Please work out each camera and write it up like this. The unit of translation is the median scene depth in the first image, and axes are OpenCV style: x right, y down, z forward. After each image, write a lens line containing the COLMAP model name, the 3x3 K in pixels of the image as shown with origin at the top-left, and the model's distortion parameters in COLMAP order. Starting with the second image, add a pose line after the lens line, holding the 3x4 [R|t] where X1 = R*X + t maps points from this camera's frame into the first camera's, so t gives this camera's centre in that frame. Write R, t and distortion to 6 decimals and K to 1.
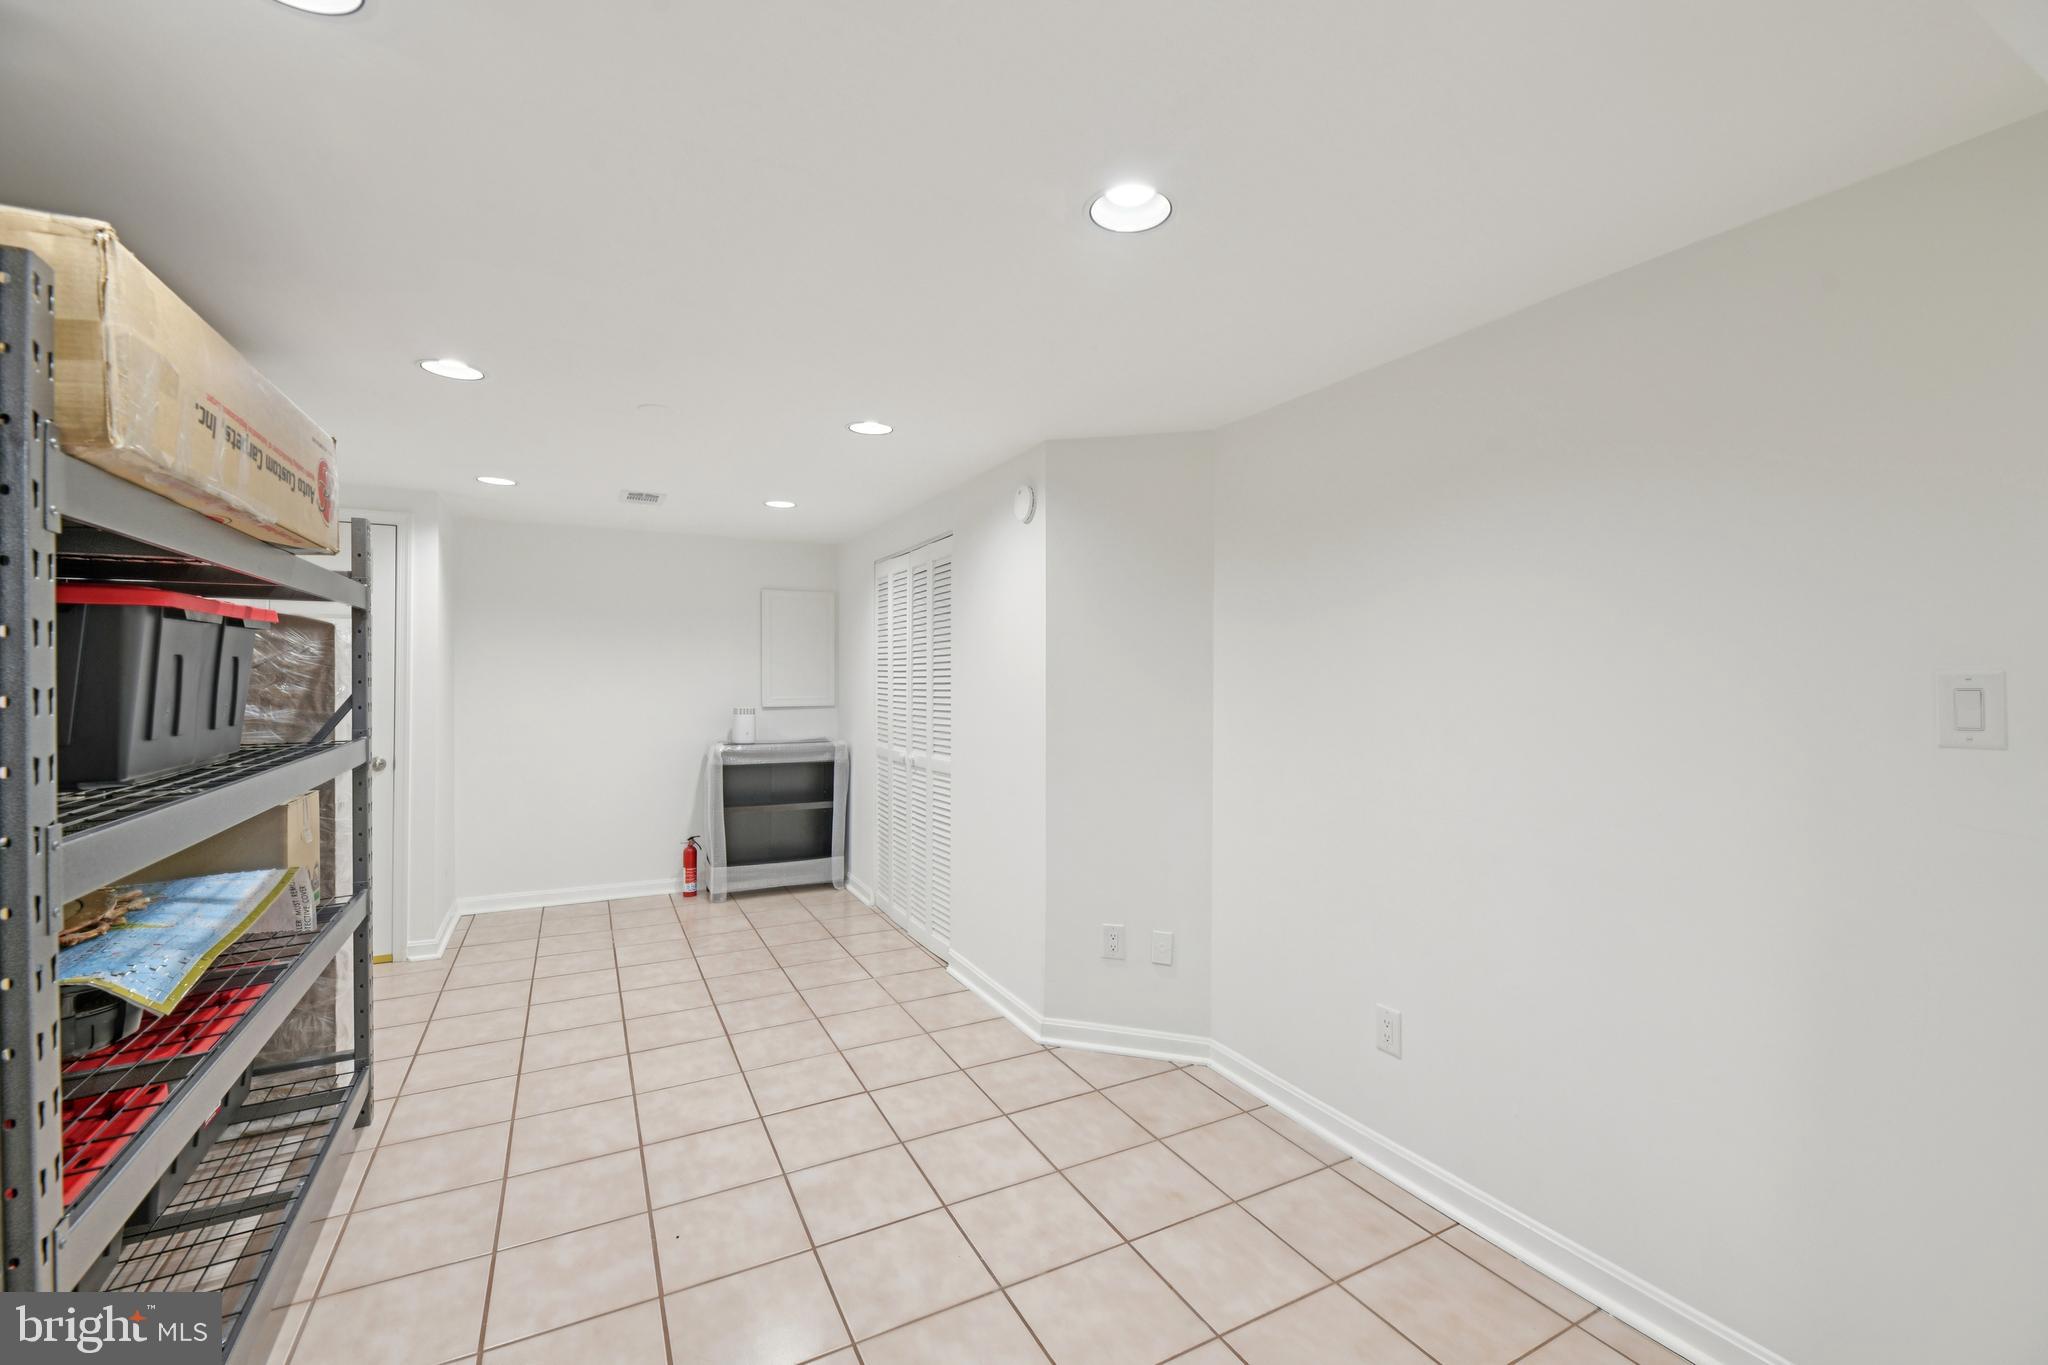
lens RADIAL K [[865.7, 0, 1030.6], [0, 865.7, 678.6], [0, 0, 1]] dist [0.001261, -0.002305]
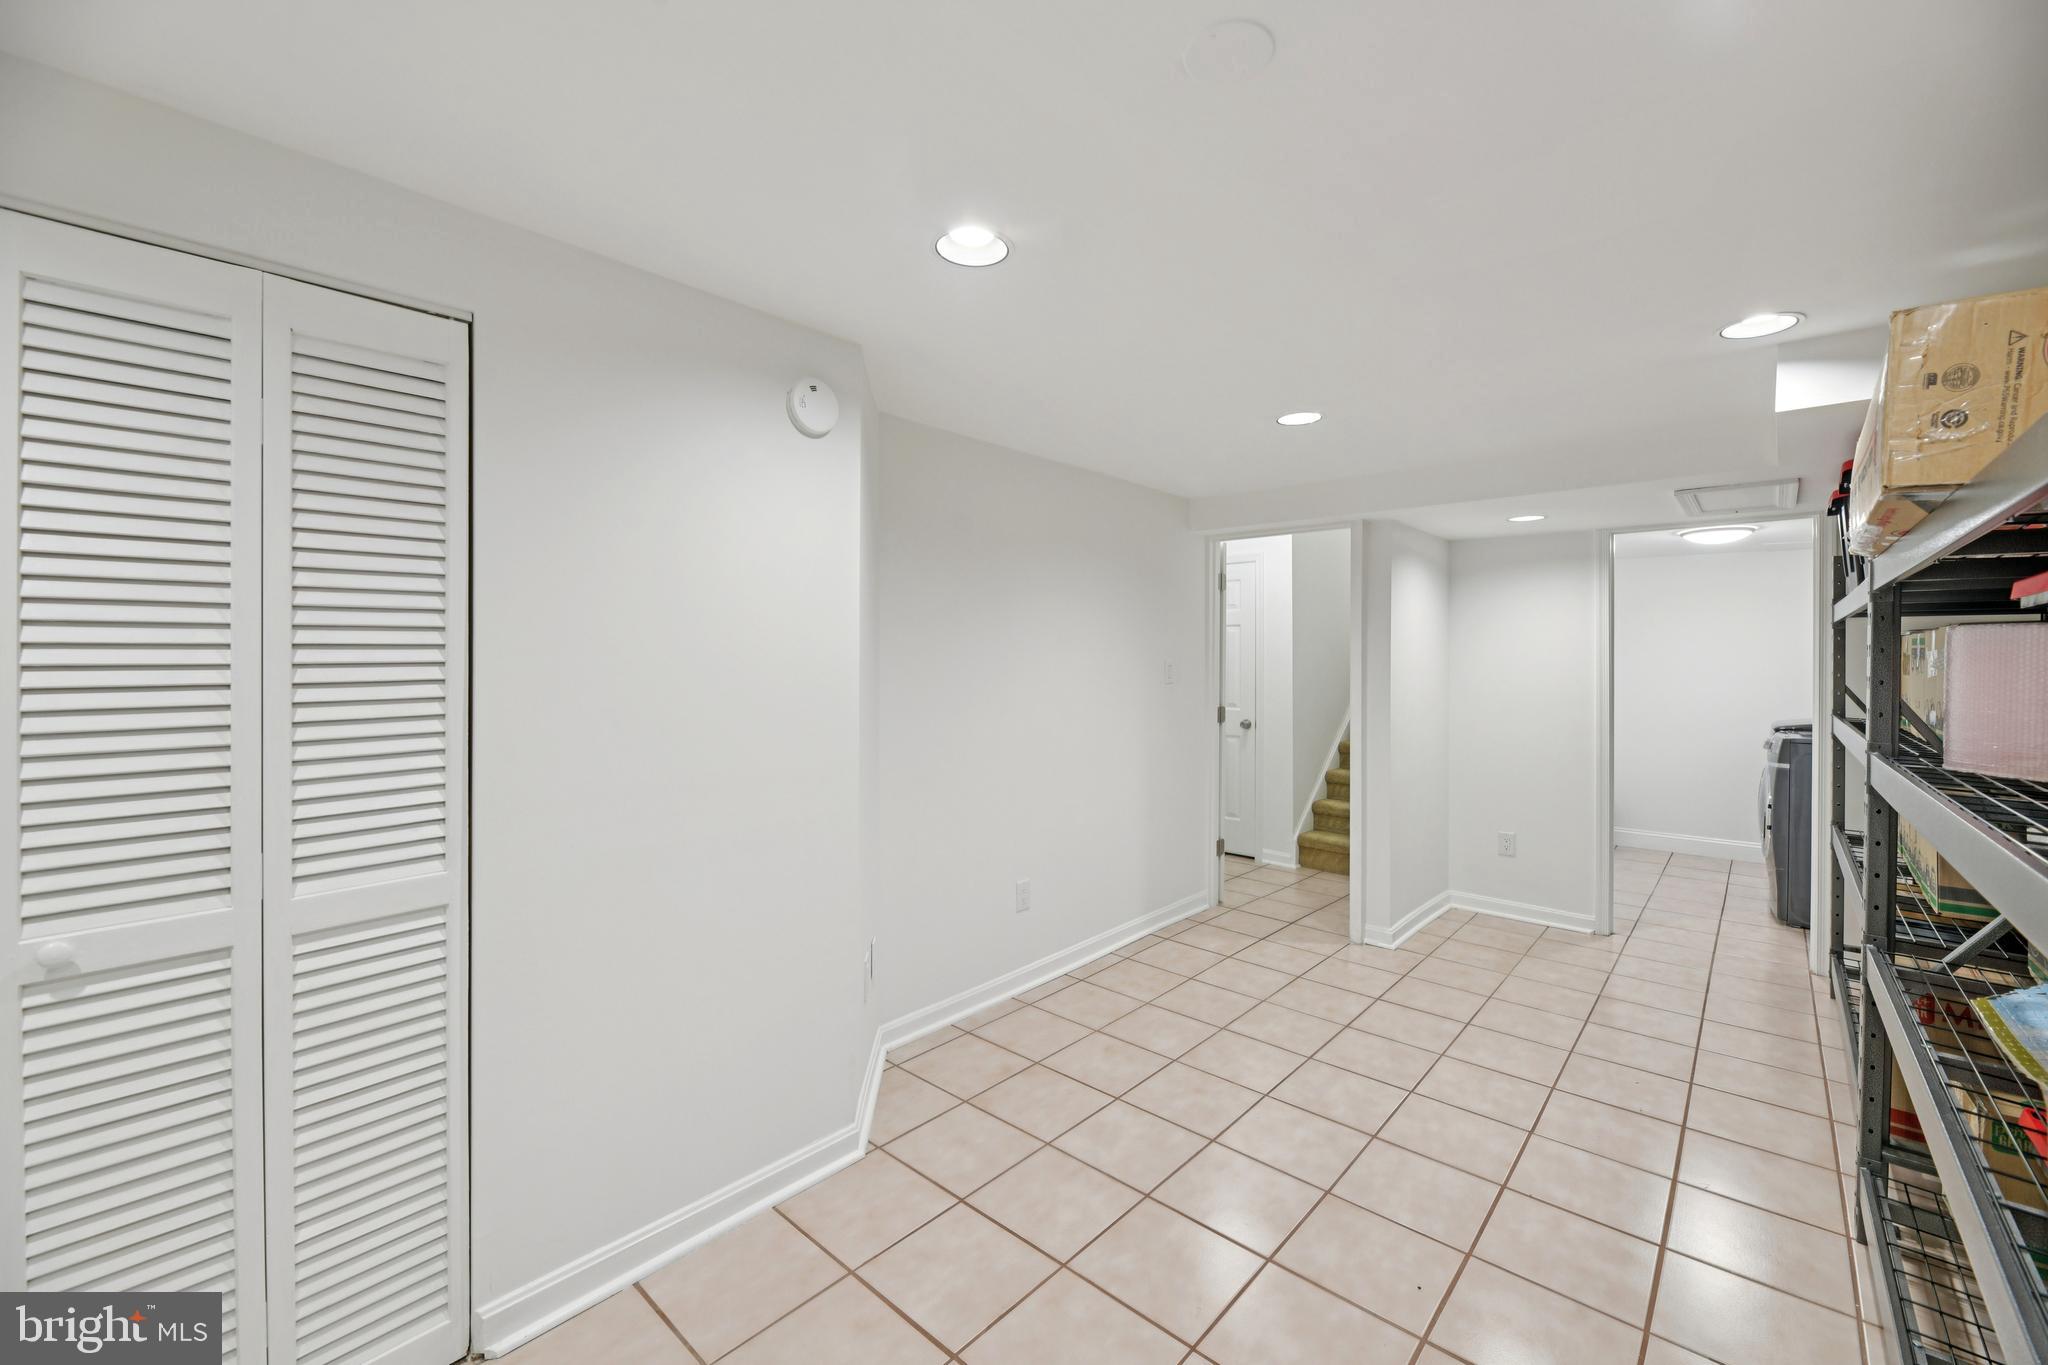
lens RADIAL K [[832.6, 0, 1025.4], [0, 832.6, 680.2], [0, 0, 1]] dist [0.002842, -0.003064]
pose [[-0.350306, -0.033083, 0.936051, -0.929423], [-0.007998, 0.999445, 0.032331, -0.022553], [-0.936601, 0.003839, -0.350376, 1.478477]]
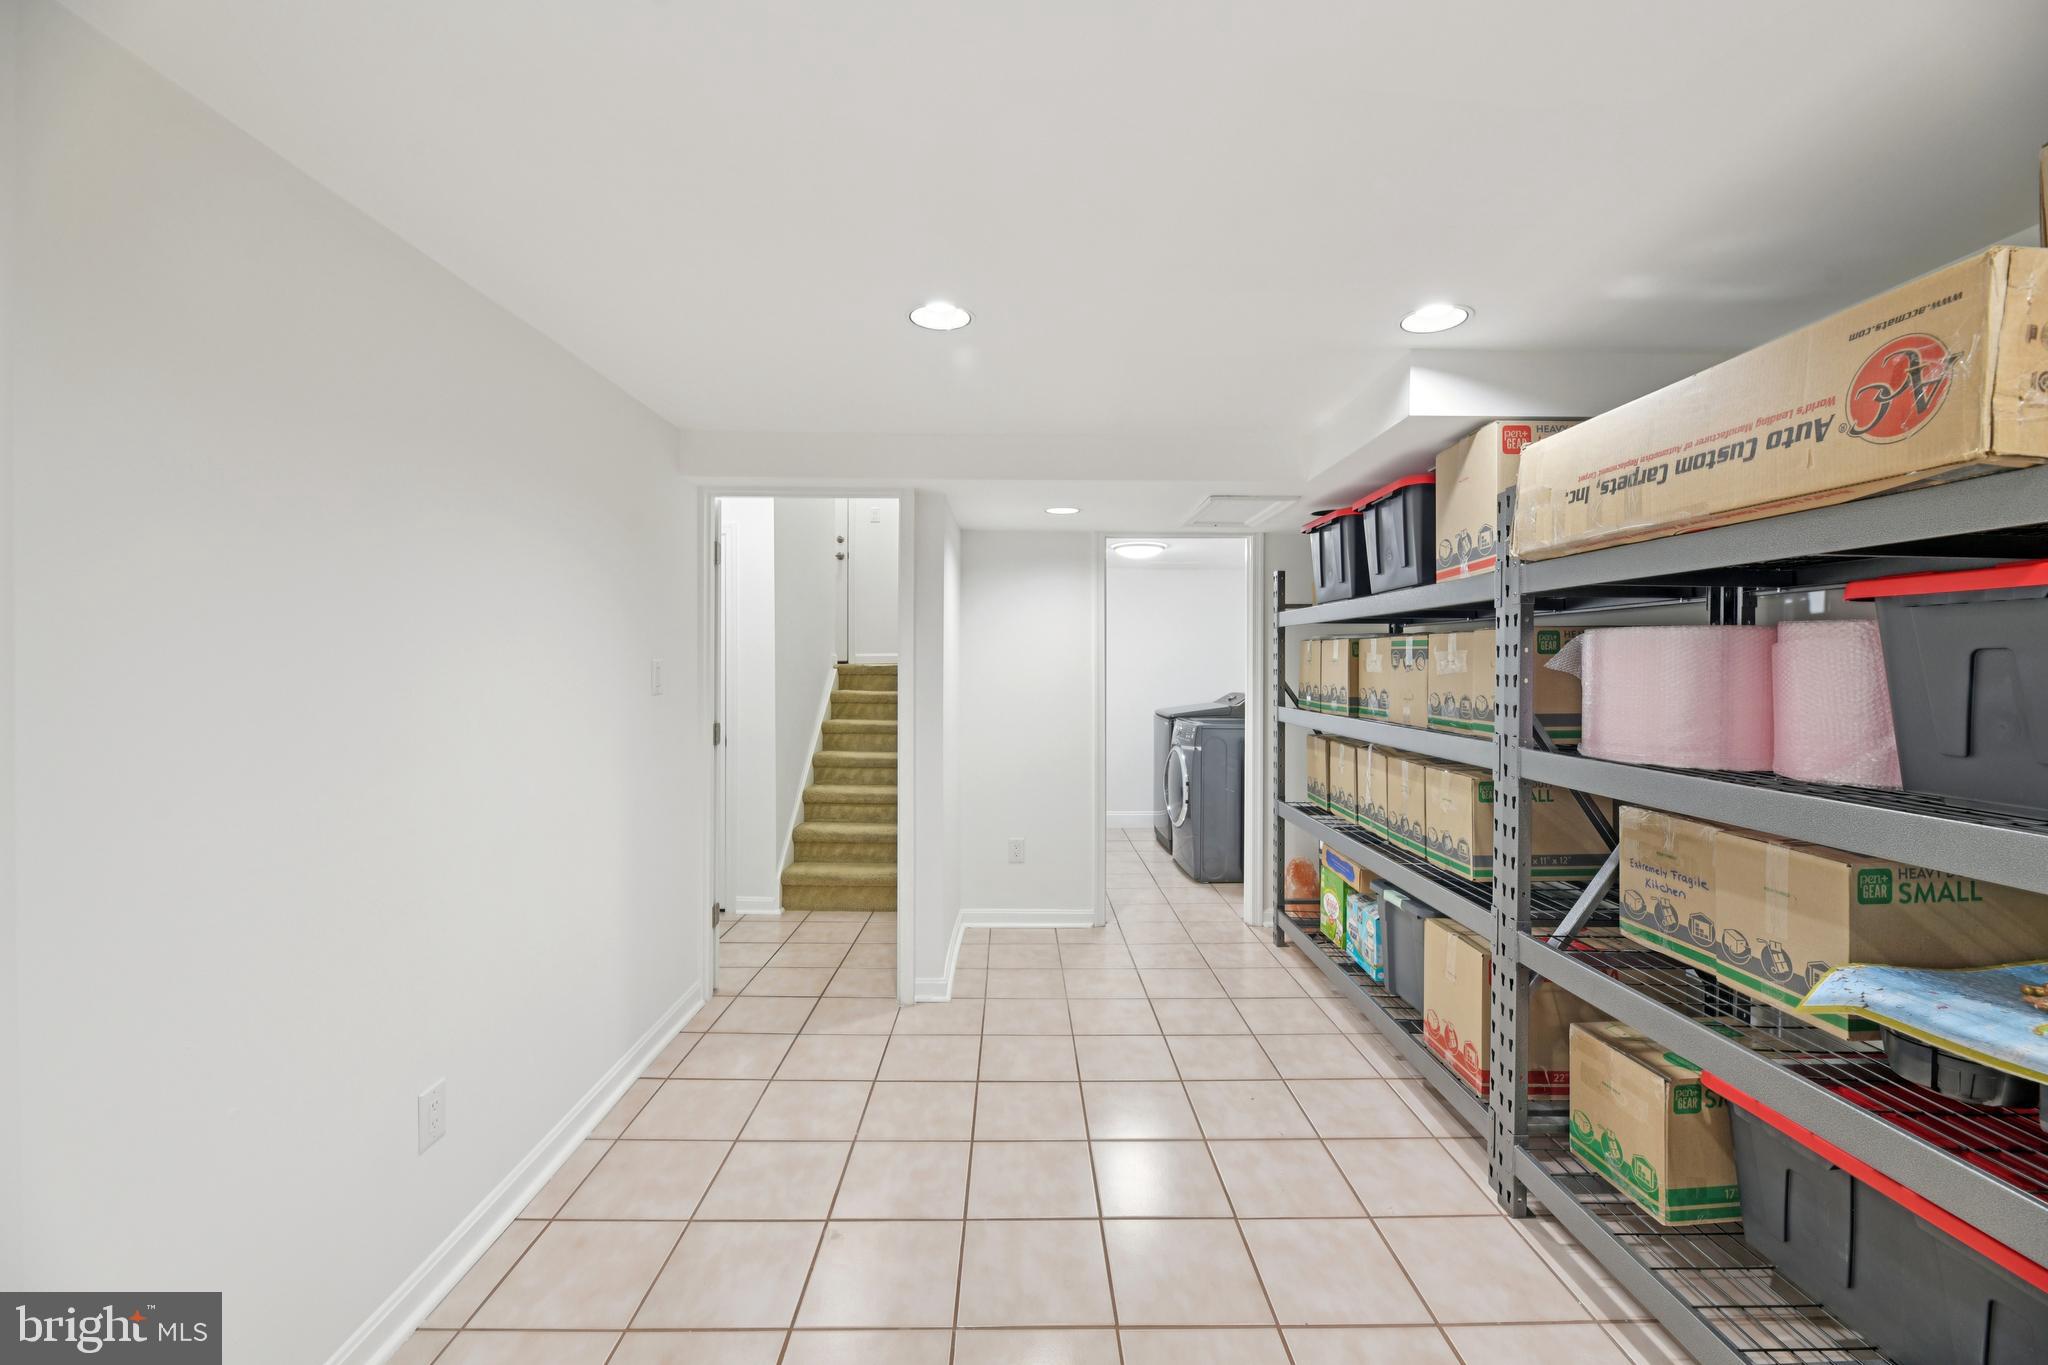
lens RADIAL K [[832.6, 0, 1033.4], [0, 832.6, 668.5], [0, 0, 1]] dist [0.002842, -0.003064]
pose [[-0.896075, -0.015076, 0.443646, -0.401473], [-0.010568, 0.999864, 0.012632, -0.019193], [-0.443776, 0.006631, -0.896113, 1.405805]]
